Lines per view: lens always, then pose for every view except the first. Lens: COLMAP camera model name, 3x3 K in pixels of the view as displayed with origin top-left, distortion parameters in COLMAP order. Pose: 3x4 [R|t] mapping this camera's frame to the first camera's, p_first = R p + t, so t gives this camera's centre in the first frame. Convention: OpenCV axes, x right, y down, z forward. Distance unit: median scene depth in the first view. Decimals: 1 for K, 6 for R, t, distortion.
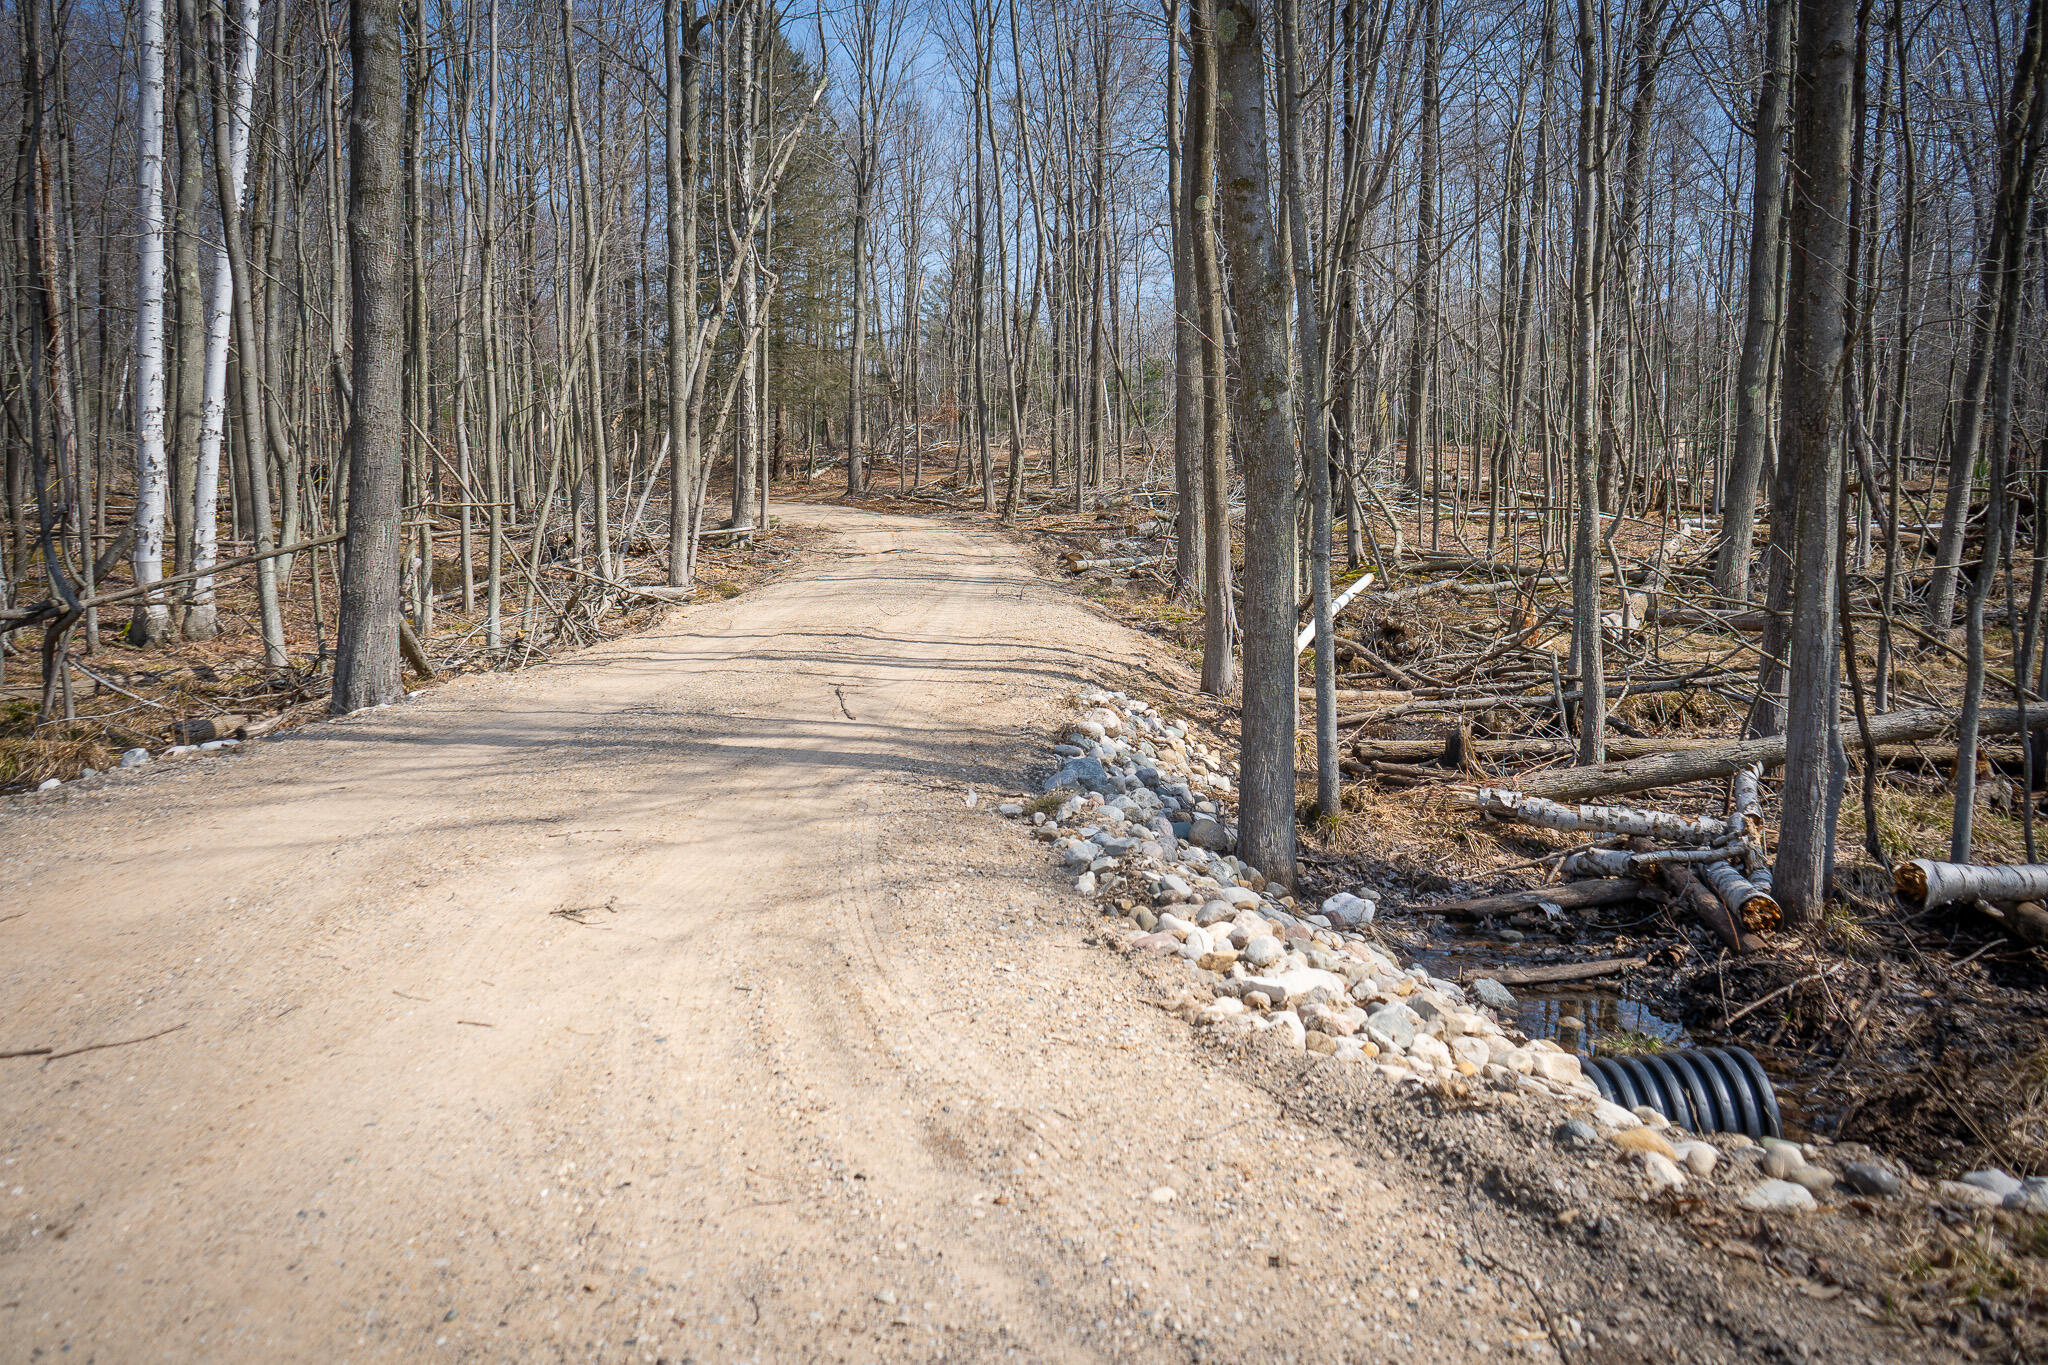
lens RADIAL K [[1648.0, 0, 1021.4], [0, 1648.0, 661.4], [0, 0, 1]] dist [-0.121321, 0.069900]
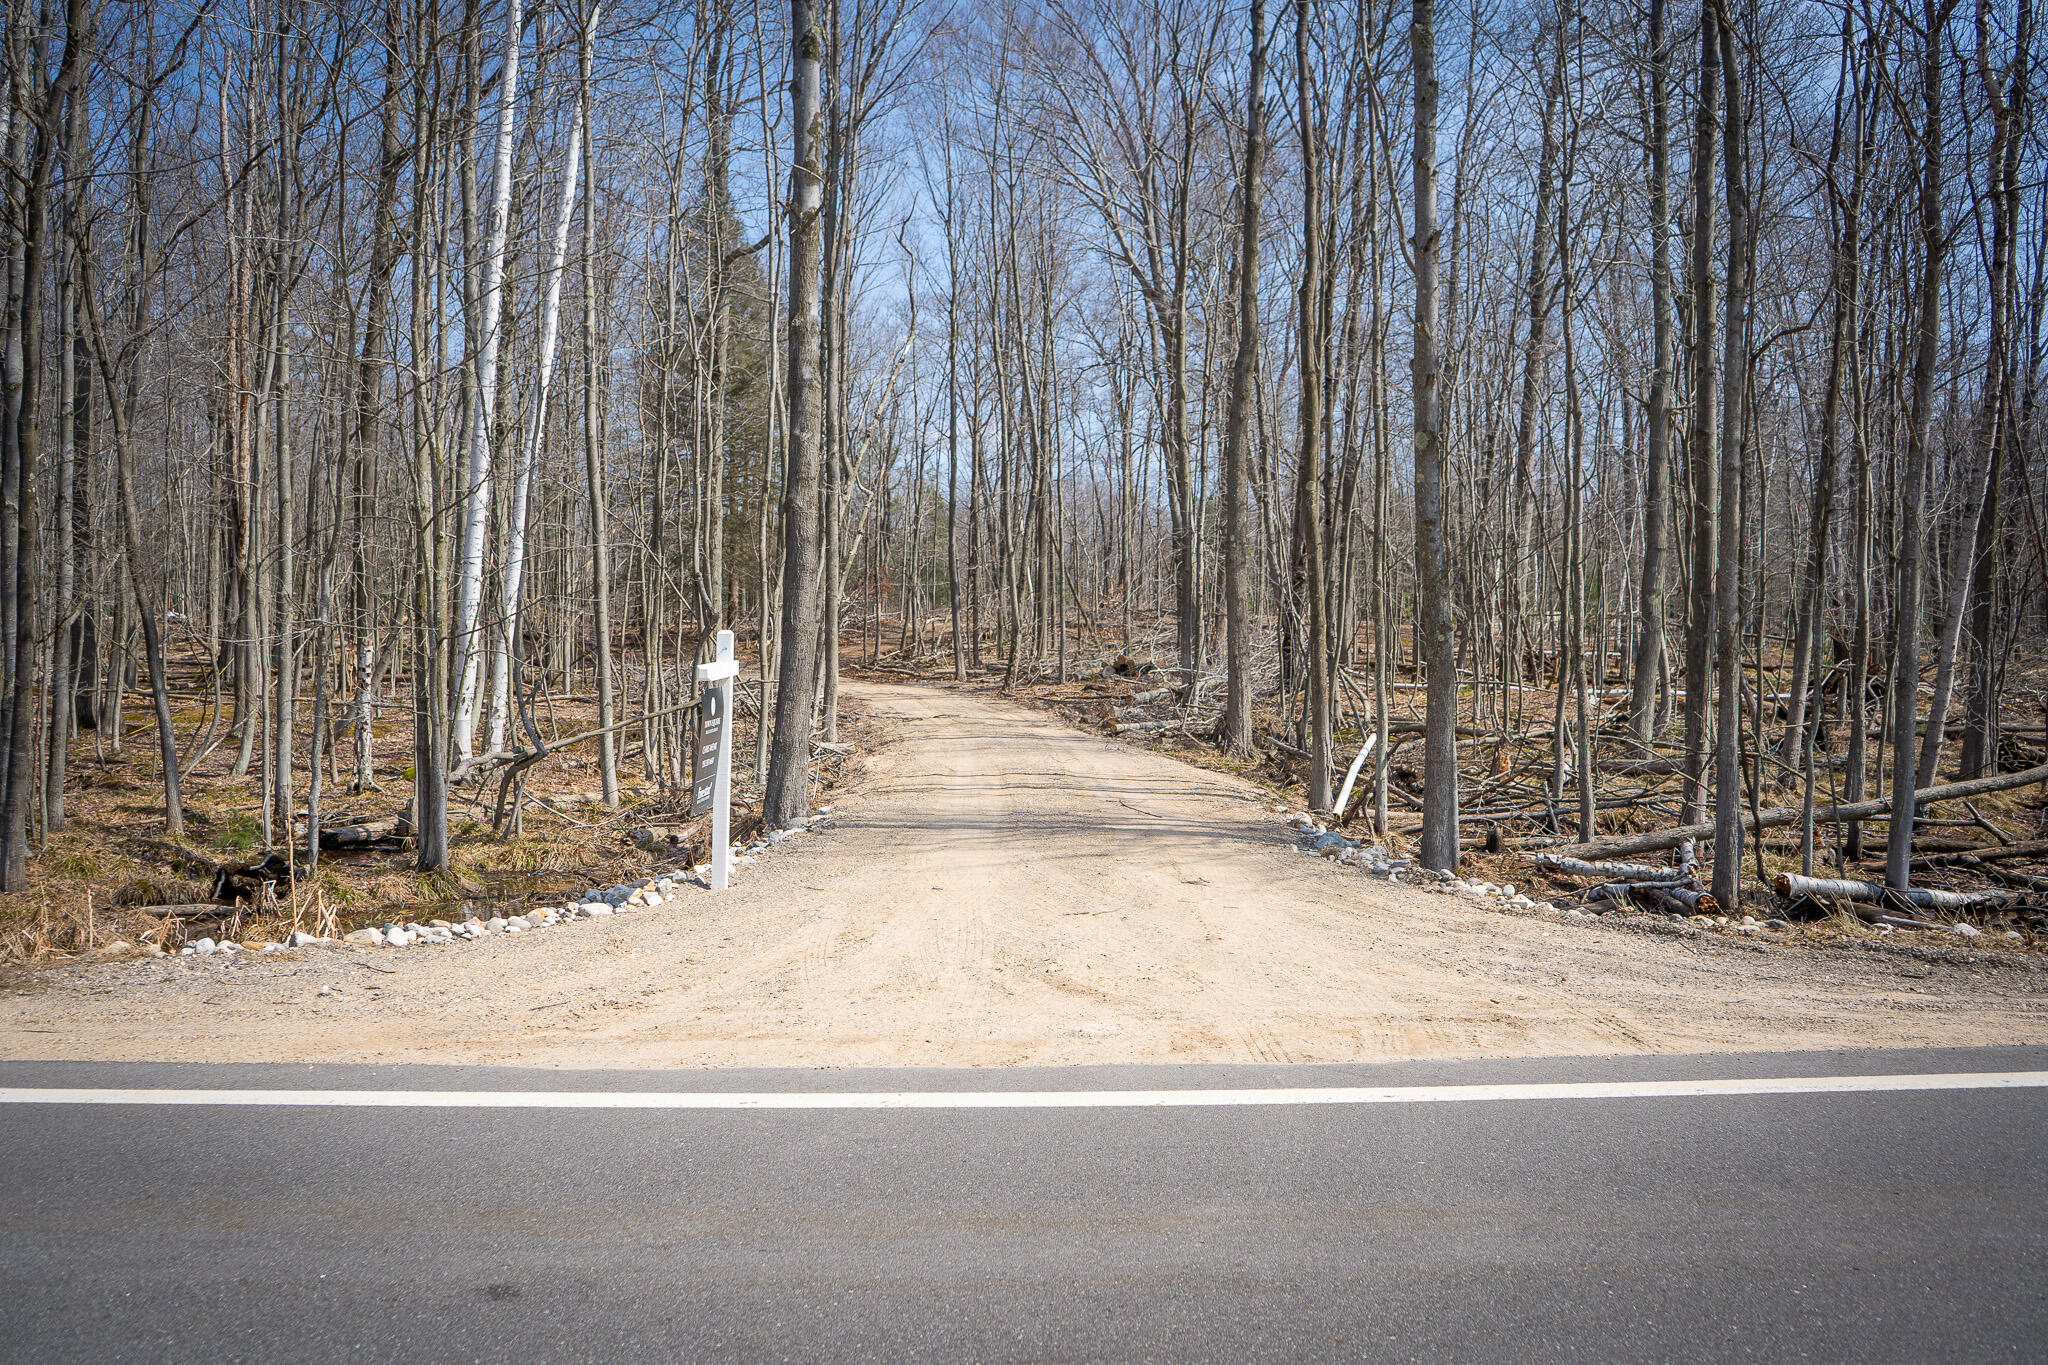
lens RADIAL K [[1648.0, 0, 1021.4], [0, 1648.0, 661.4], [0, 0, 1]] dist [-0.121321, 0.069900]
pose [[0.997031, 0.008179, 0.076560, -0.389765], [-0.000469, 0.994969, -0.100178, 0.047666], [-0.076994, 0.099845, 0.992020, -0.674428]]
